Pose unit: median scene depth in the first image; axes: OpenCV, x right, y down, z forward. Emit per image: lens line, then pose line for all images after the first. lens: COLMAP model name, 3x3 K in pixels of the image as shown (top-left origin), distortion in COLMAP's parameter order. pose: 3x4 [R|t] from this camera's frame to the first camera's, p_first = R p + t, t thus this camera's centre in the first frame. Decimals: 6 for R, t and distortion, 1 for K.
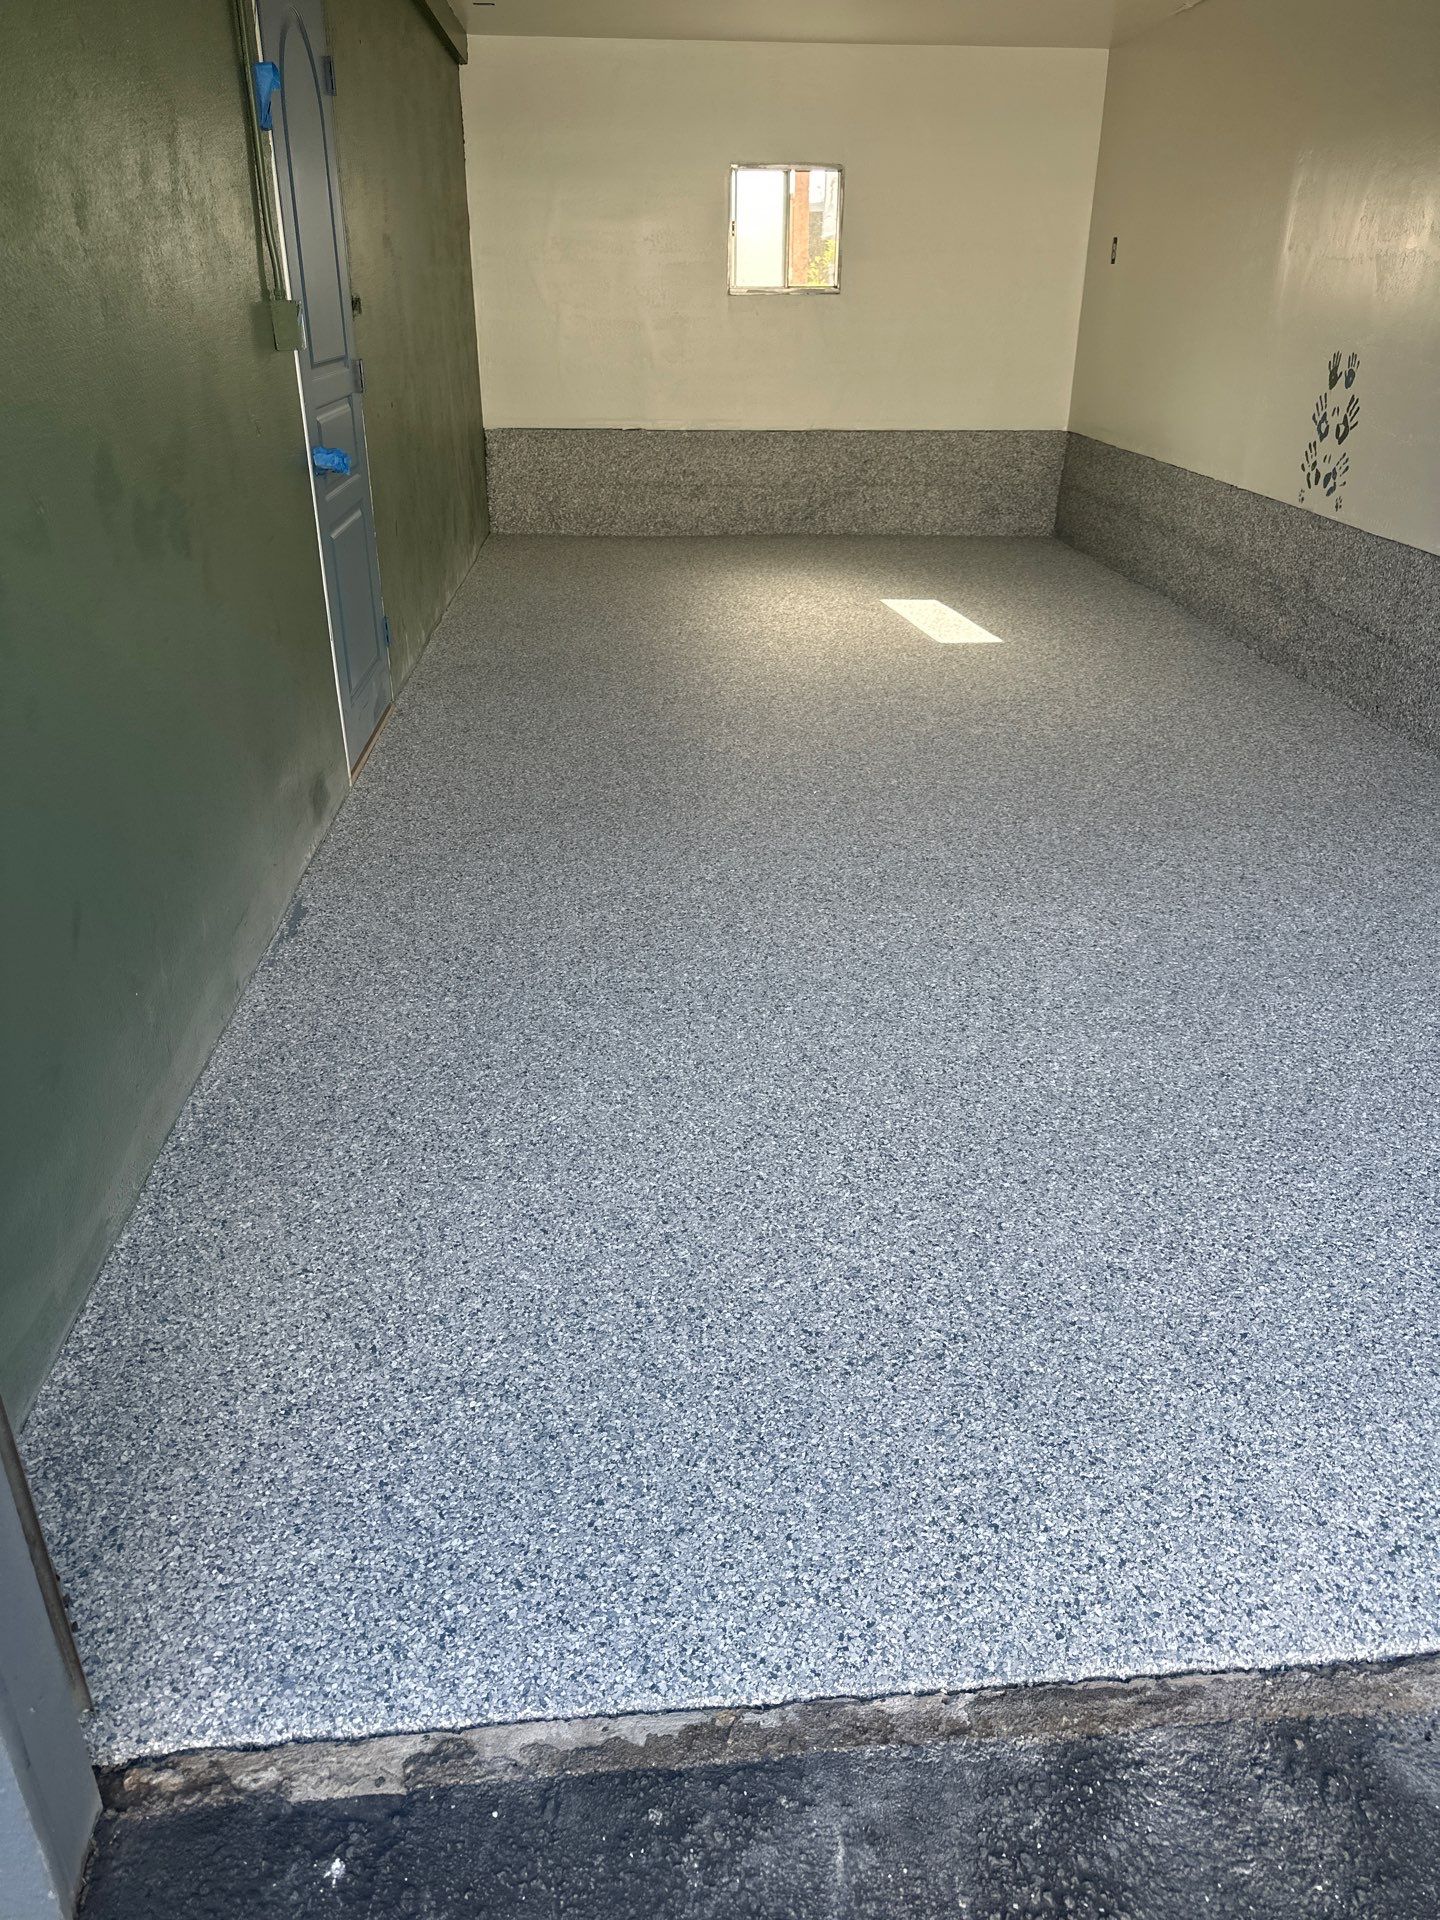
lens RADIAL K [[1356.7, 0, 732.1], [0, 1356.7, 963.7], [0, 0, 1]] dist [0.034022, -0.040009]
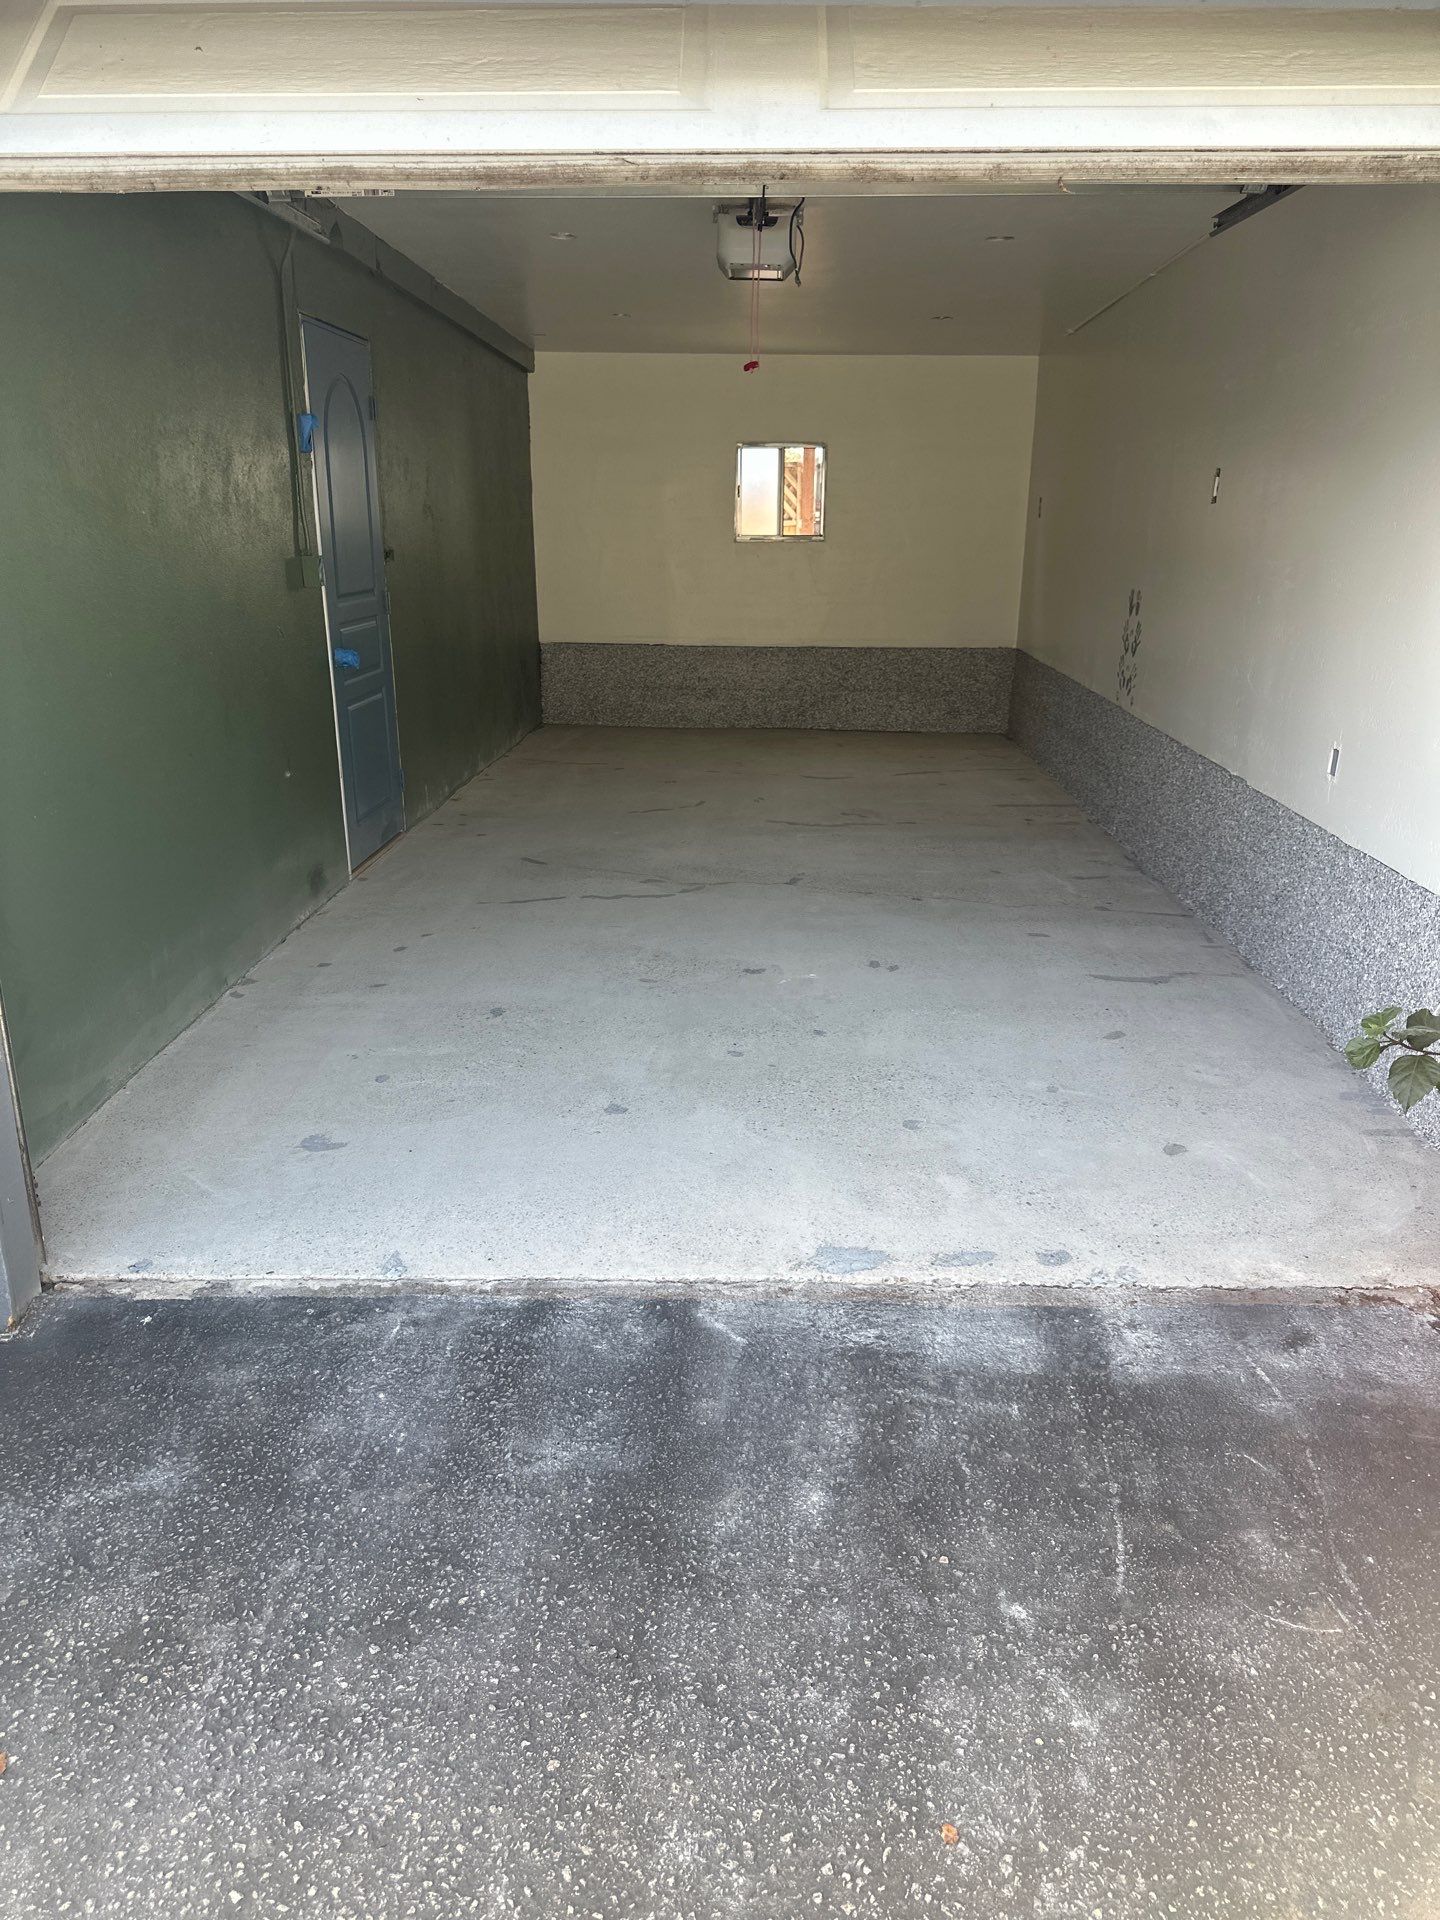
lens RADIAL K [[1328.4, 0, 737.0], [0, 1328.4, 958.4], [0, 0, 1]] dist [0.151067, -0.308780]
pose [[0.995418, 0.032847, -0.089805, 0.598928], [-0.045521, 0.988684, -0.142940, 0.315701], [0.084093, 0.146373, 0.985649, -0.783888]]
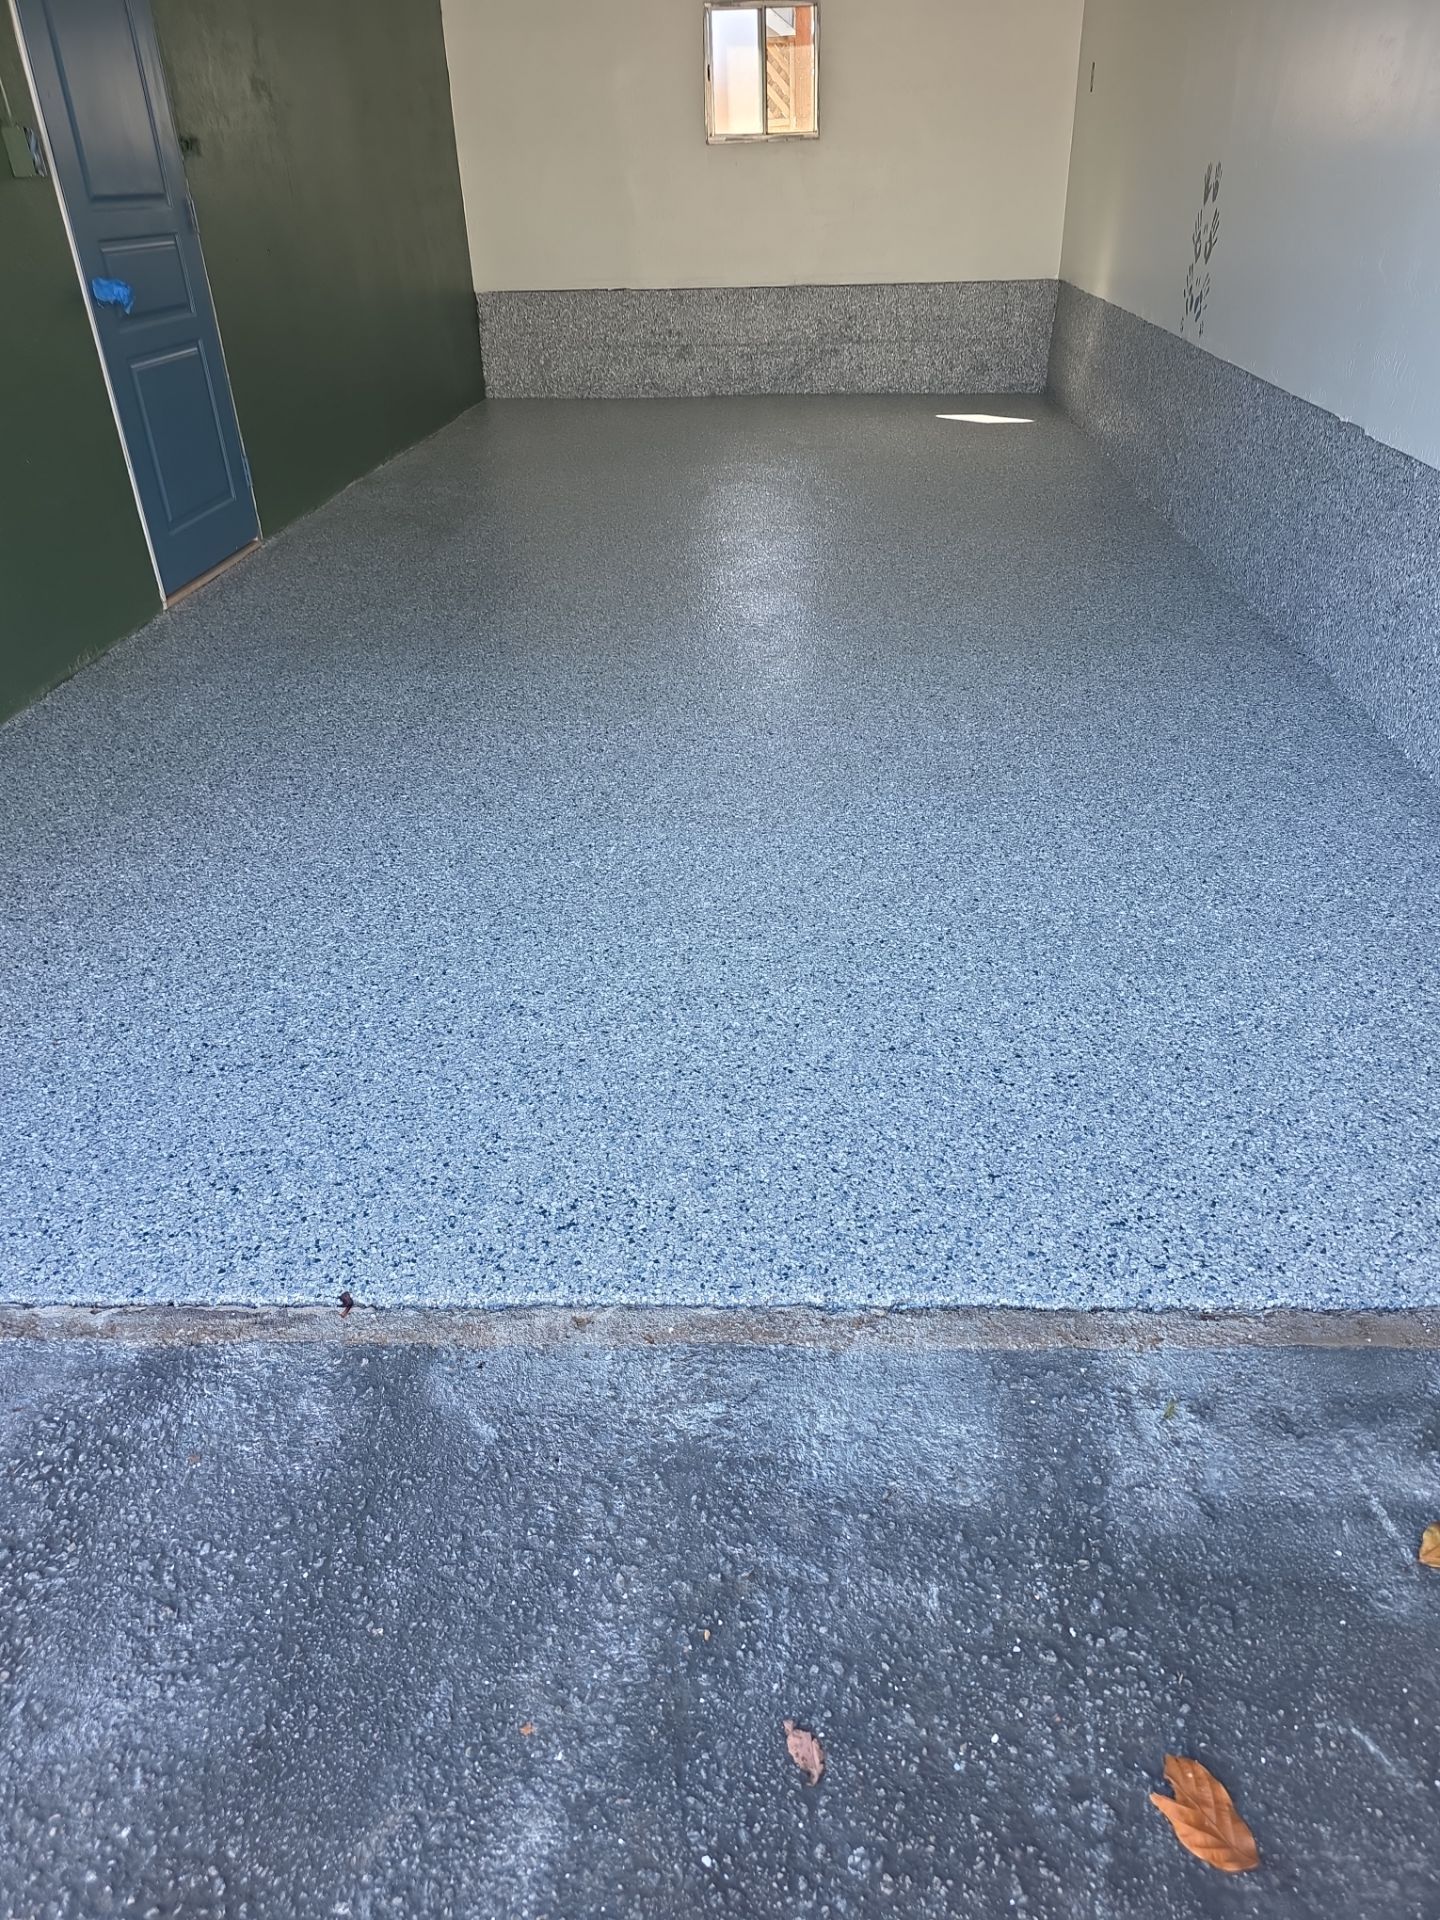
lens RADIAL K [[1305.4, 0, 731.4], [0, 1305.4, 964.7], [0, 0, 1]] dist [0.059443, -0.052890]
pose [[0.992156, 0.035611, -0.119830, 0.745474], [-0.025665, 0.996174, 0.083542, 0.126701], [0.122346, -0.079811, 0.989273, -0.018373]]
